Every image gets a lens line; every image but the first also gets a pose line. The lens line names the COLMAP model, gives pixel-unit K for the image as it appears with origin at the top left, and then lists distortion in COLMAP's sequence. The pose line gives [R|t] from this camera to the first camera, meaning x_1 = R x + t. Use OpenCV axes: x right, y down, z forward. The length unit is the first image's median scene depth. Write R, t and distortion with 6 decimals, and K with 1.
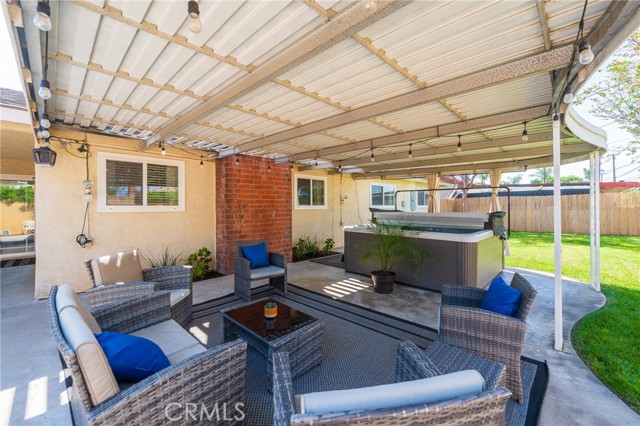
lens RADIAL K [[264.2, 0, 324.2], [0, 264.2, 205.6], [0, 0, 1]] dist [-0.000191, -0.000181]
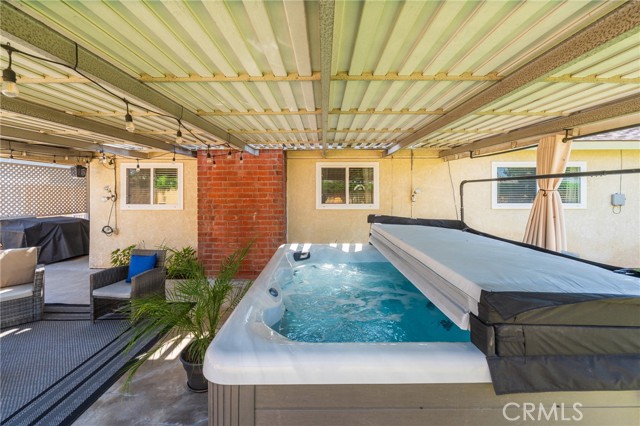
lens RADIAL K [[264.2, 0, 324.2], [0, 264.2, 205.6], [0, 0, 1]] dist [-0.000191, -0.000181]
pose [[0.694682, 0.038731, -0.718273, 0.573726], [0.000213, 0.998538, 0.054050, -0.047813], [0.719317, -0.037700, 0.693658, 0.610714]]
